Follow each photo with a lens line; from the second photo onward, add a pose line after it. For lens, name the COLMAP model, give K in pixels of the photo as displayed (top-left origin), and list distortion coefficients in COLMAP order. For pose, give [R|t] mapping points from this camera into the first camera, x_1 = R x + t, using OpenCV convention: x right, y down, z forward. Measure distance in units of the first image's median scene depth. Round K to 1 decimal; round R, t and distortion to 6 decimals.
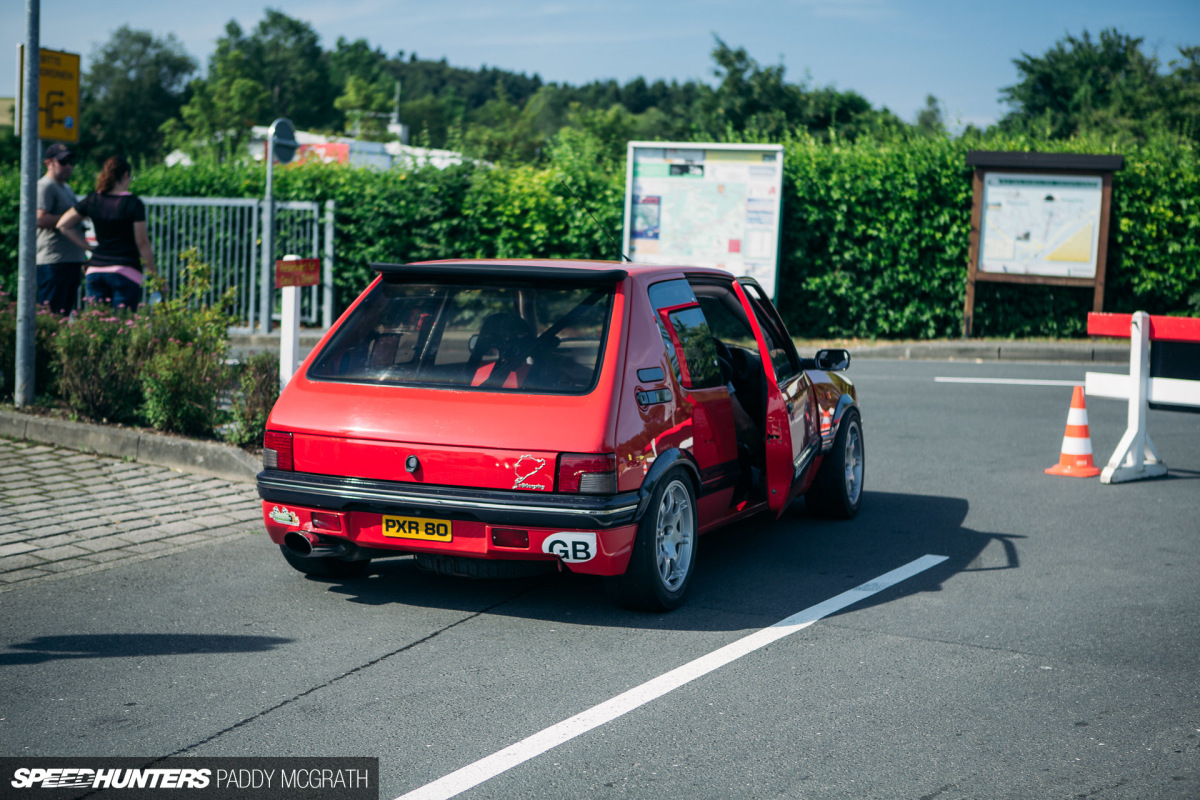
lens RADIAL K [[1815.6, 0, 600.5], [0, 1815.6, 404.3], [0, 0, 1]] dist [0.027660, 0.000000]
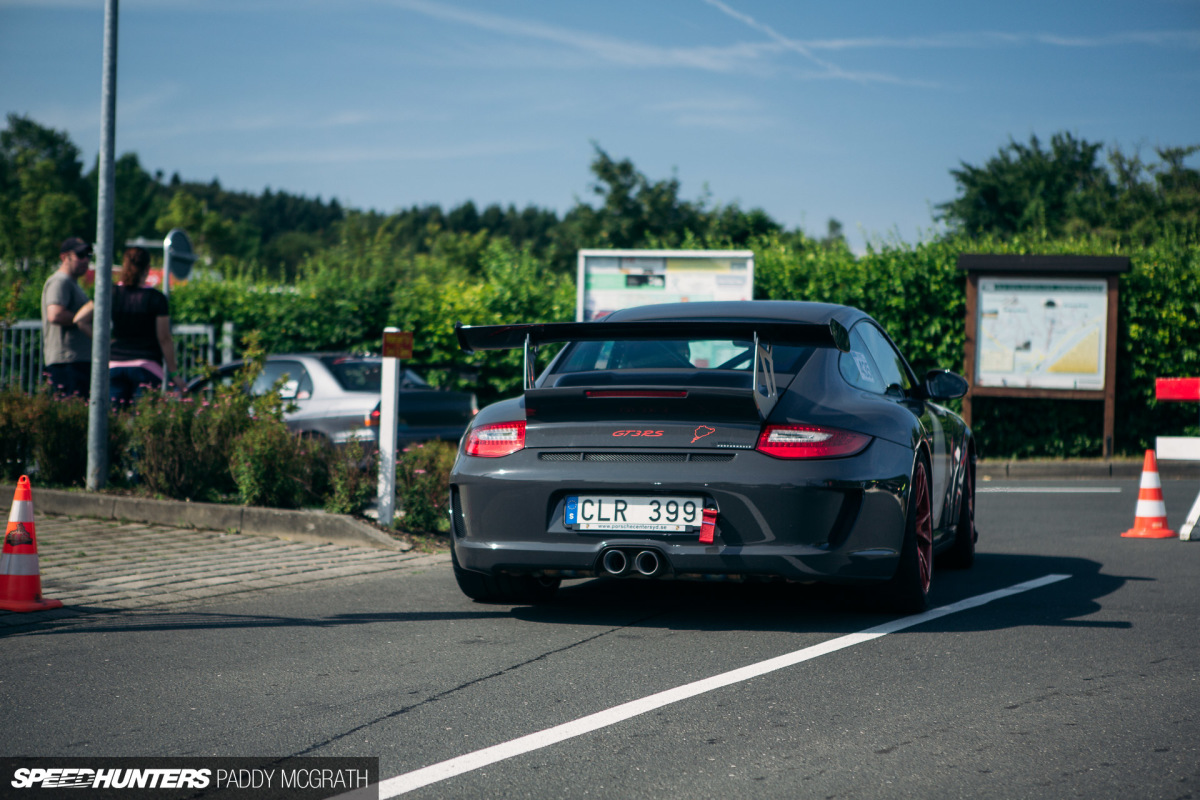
lens RADIAL K [[2315.7, 0, 599.2], [0, 2315.7, 400.7], [0, 0, 1]] dist [0.187160, 0.000000]
pose [[0.996552, -0.014794, 0.081638, -0.071271], [0.022345, 0.995475, -0.092364, 0.036045], [-0.079902, 0.093870, 0.992373, -0.131449]]
